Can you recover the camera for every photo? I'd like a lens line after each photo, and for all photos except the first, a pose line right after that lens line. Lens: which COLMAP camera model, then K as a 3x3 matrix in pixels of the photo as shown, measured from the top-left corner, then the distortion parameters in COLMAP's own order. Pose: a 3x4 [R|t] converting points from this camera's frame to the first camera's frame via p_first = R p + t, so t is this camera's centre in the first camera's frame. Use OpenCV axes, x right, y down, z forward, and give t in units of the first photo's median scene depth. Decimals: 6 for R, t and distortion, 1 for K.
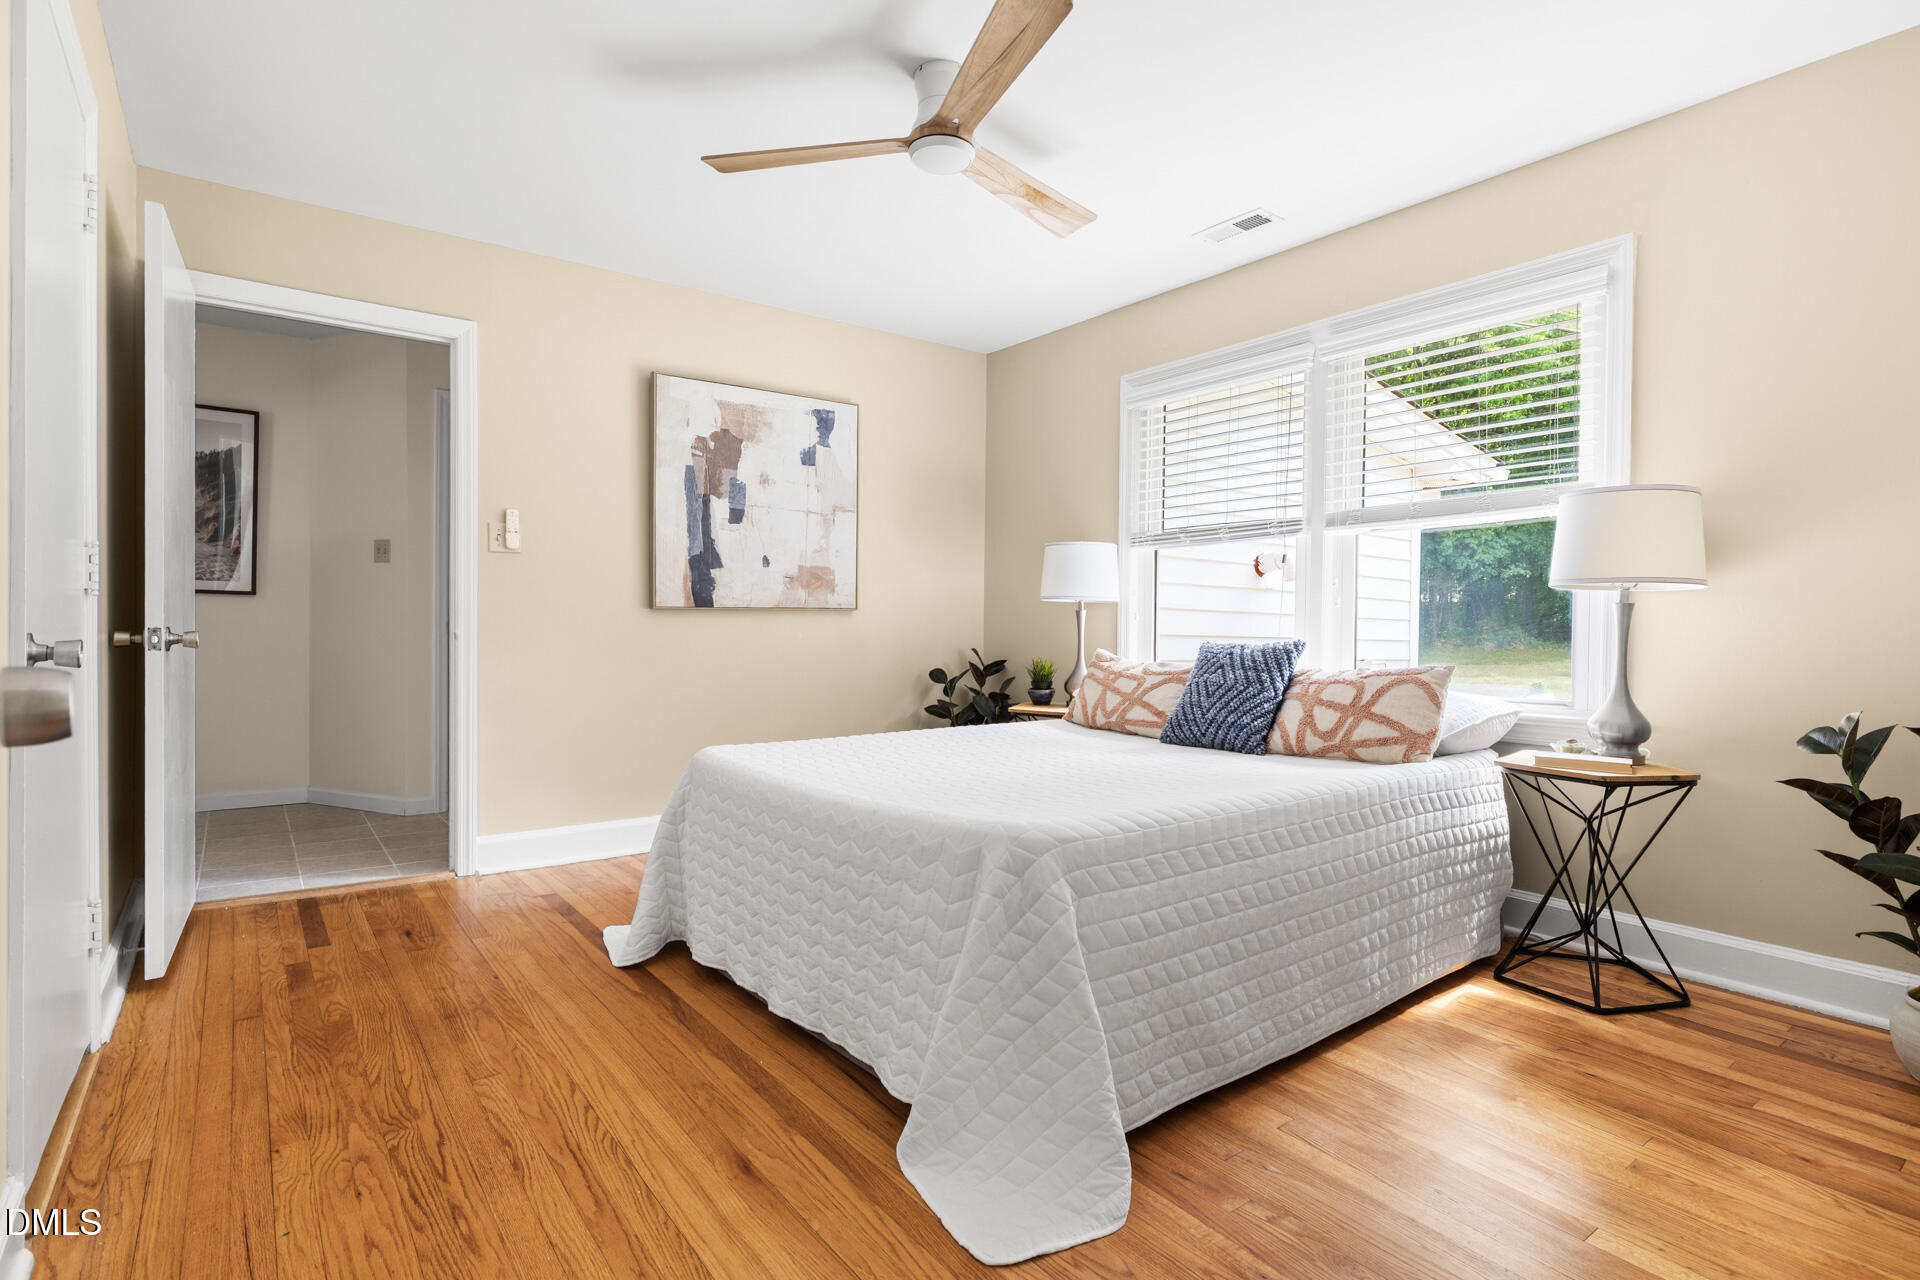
lens RADIAL K [[928.8, 0, 960.5], [0, 928.8, 628.2], [0, 0, 1]] dist [0.000830, -0.000435]
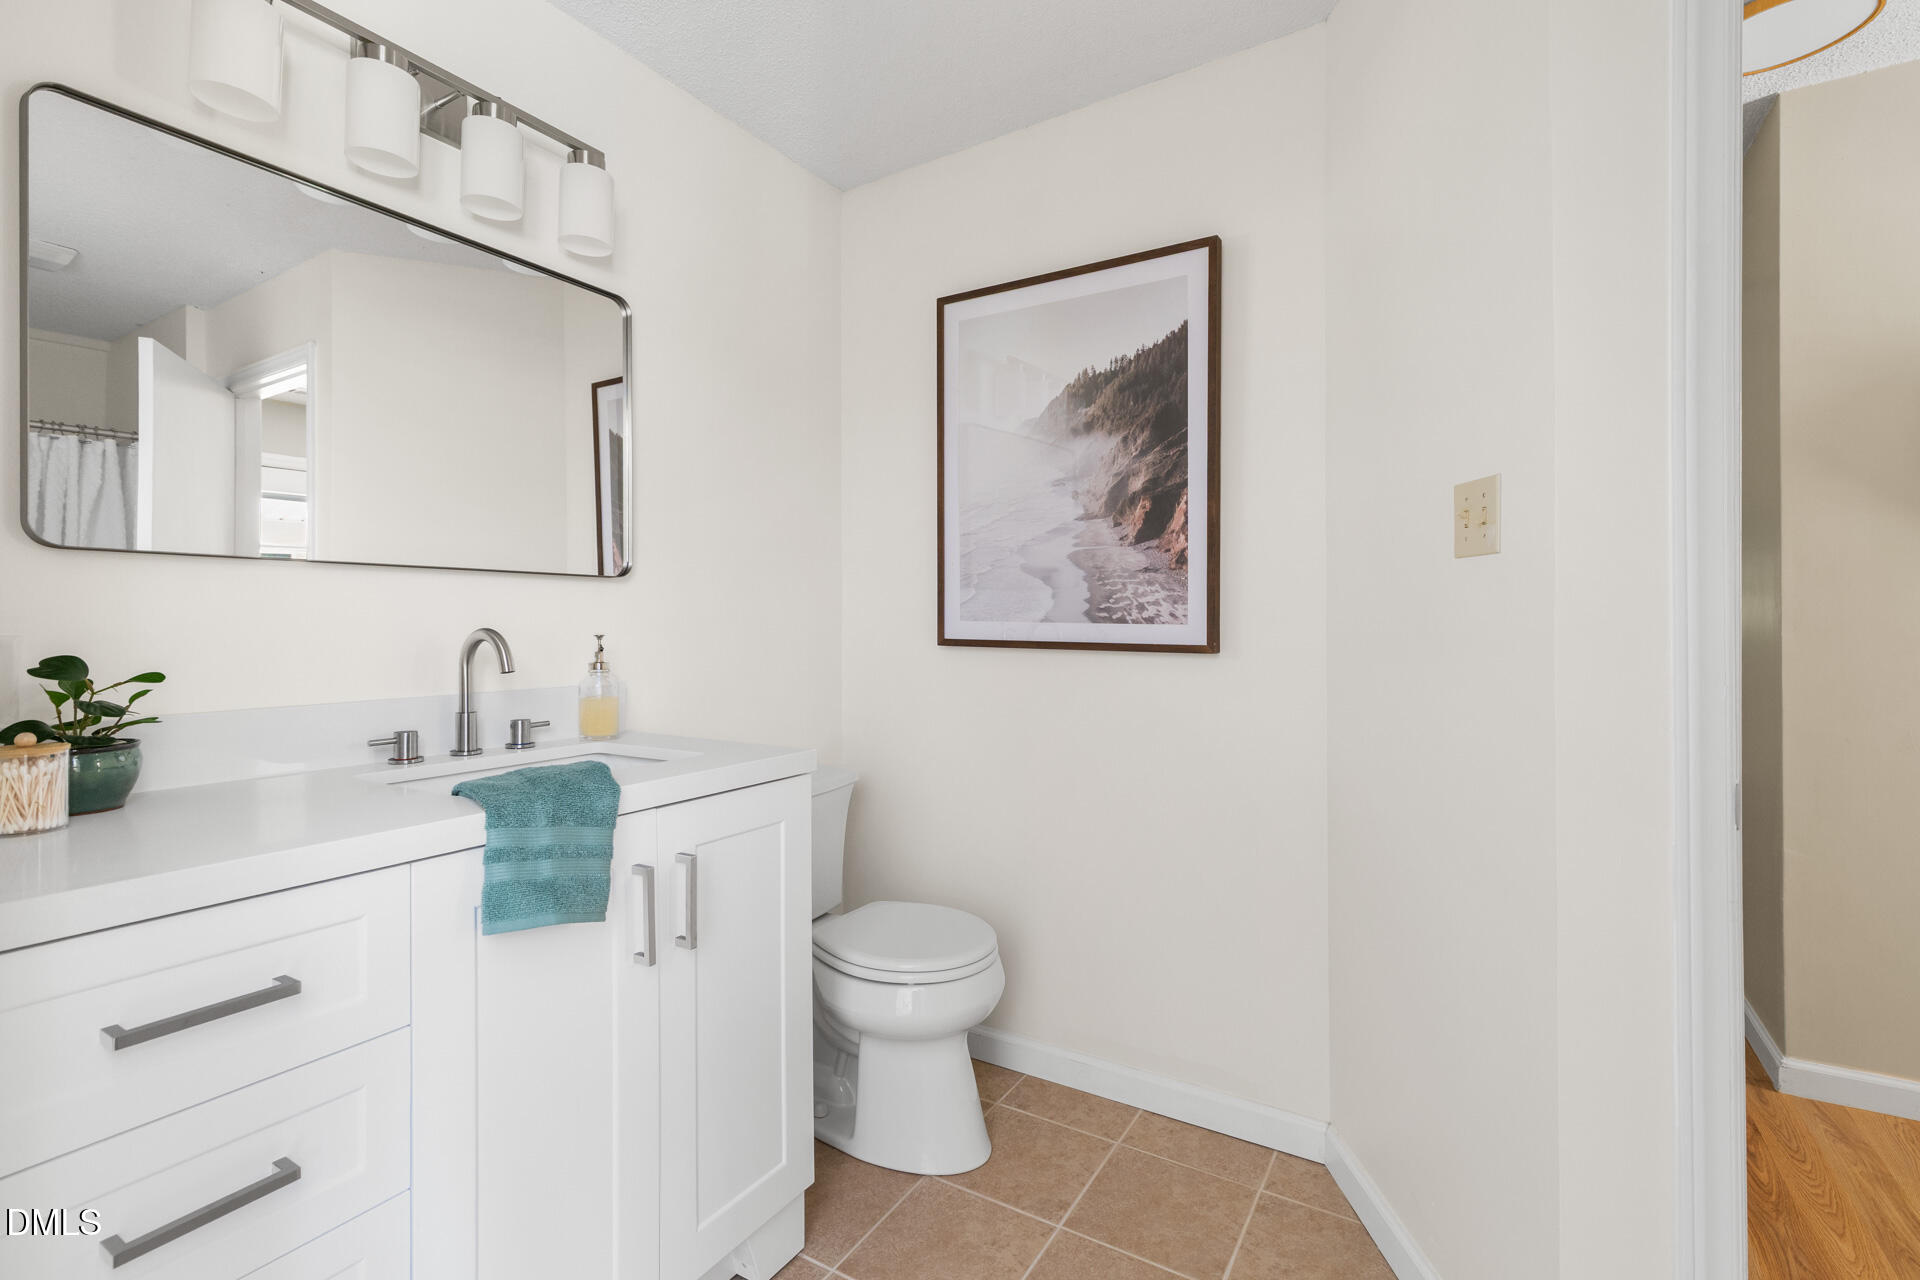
lens RADIAL K [[868.3, 0, 962.4], [0, 868.3, 629.4], [0, 0, 1]] dist [0.011868, -0.000007]
pose [[0.364547, -0.007844, -0.931152, -0.416797], [-0.003631, 0.999945, -0.009845, -0.042716], [0.931178, 0.006970, 0.364498, 0.739421]]
